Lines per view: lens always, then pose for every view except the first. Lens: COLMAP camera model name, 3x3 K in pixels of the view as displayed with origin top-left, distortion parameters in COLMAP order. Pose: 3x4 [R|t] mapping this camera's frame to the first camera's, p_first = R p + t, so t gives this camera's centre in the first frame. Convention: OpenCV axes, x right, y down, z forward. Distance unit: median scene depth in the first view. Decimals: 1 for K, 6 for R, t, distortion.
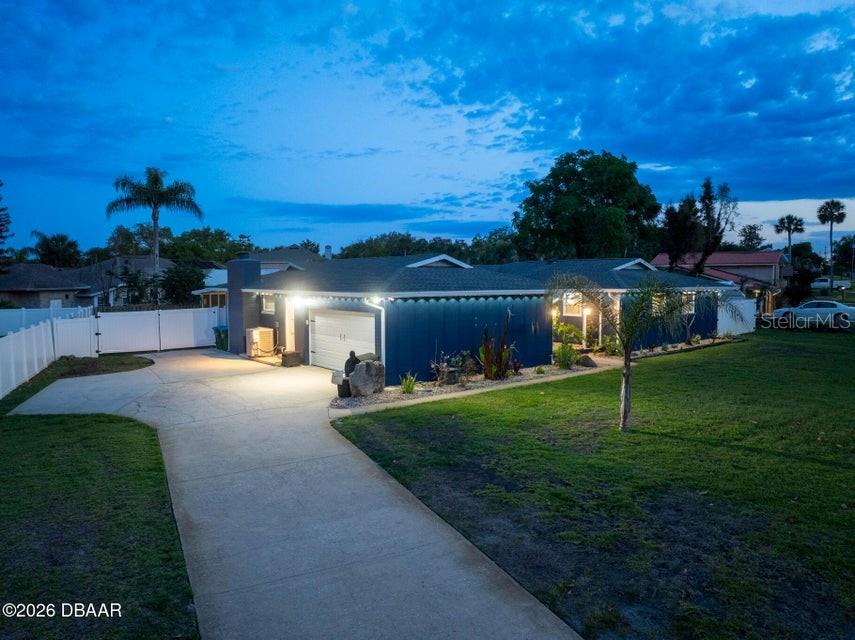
lens RADIAL K [[586.2, 0, 427.5], [0, 586.2, 320.0], [0, 0, 1]] dist [-0.041532, 0.002071]
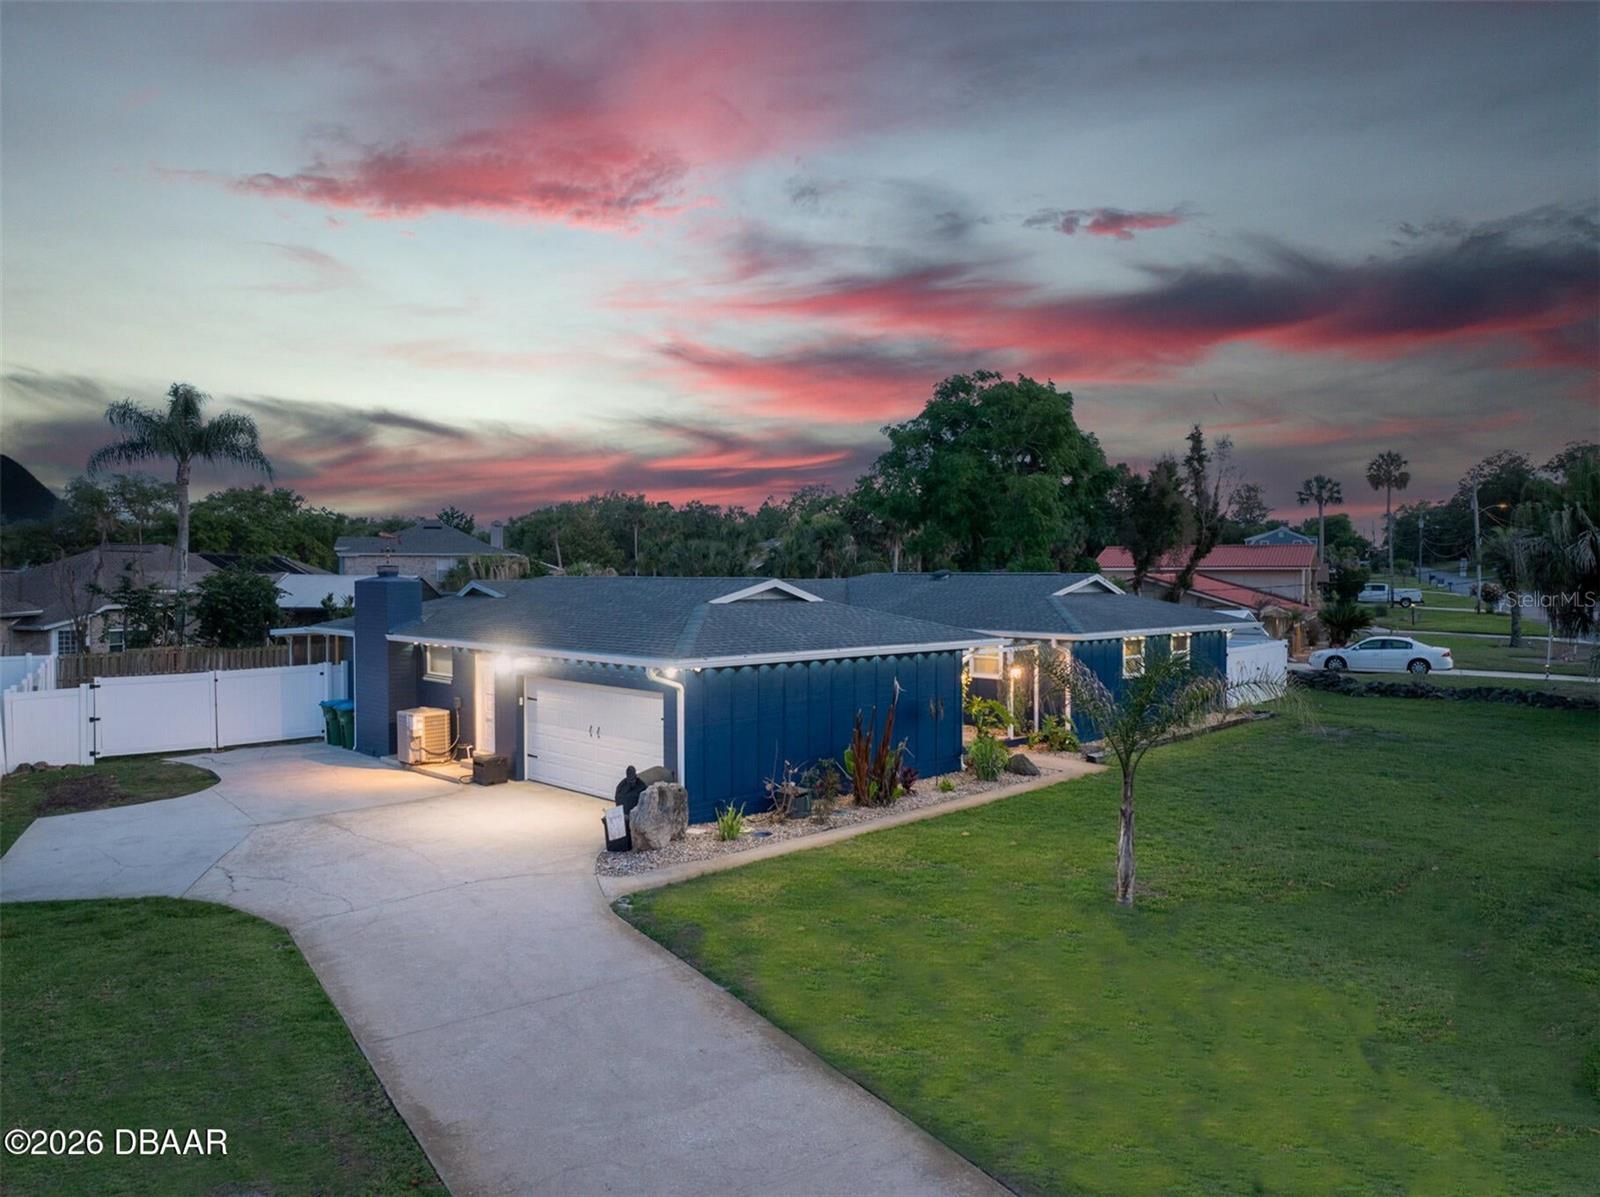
lens RADIAL K [[1097.1, 0, 800.0], [0, 1097.1, 598.5], [0, 0, 1]] dist [-0.041532, 0.002071]
pose [[0.992910, 0.000305, 0.118868, -0.060354], [0.005385, 0.998854, -0.047547, -0.036127], [-0.118746, 0.047851, 0.991771, -0.036598]]
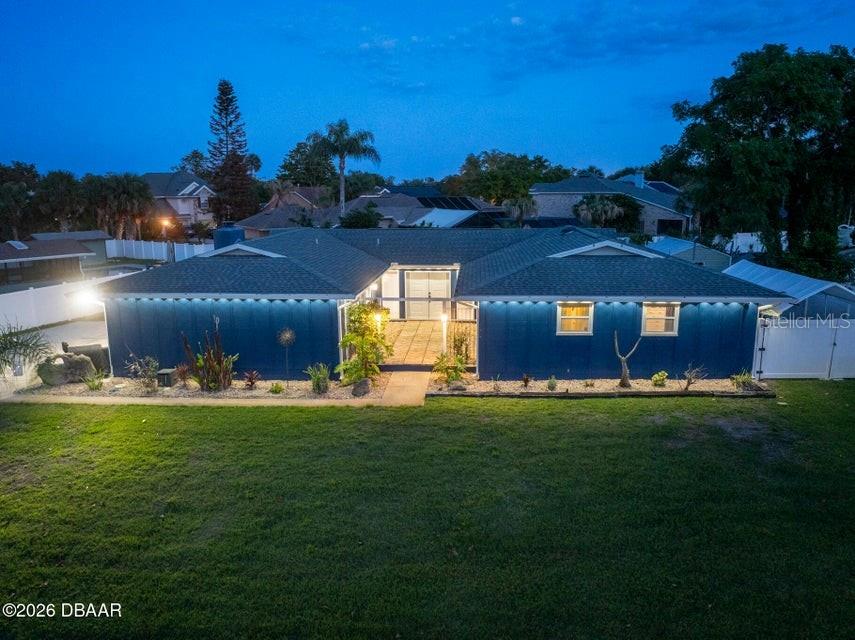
lens RADIAL K [[596.6, 0, 427.5], [0, 596.6, 320.0], [0, 0, 1]] dist [-0.030041, -0.001122]
pose [[0.748653, 0.134881, -0.649097, 0.736343], [-0.039260, 0.986386, 0.159688, -0.129633], [0.661799, -0.094068, 0.743756, 0.405842]]
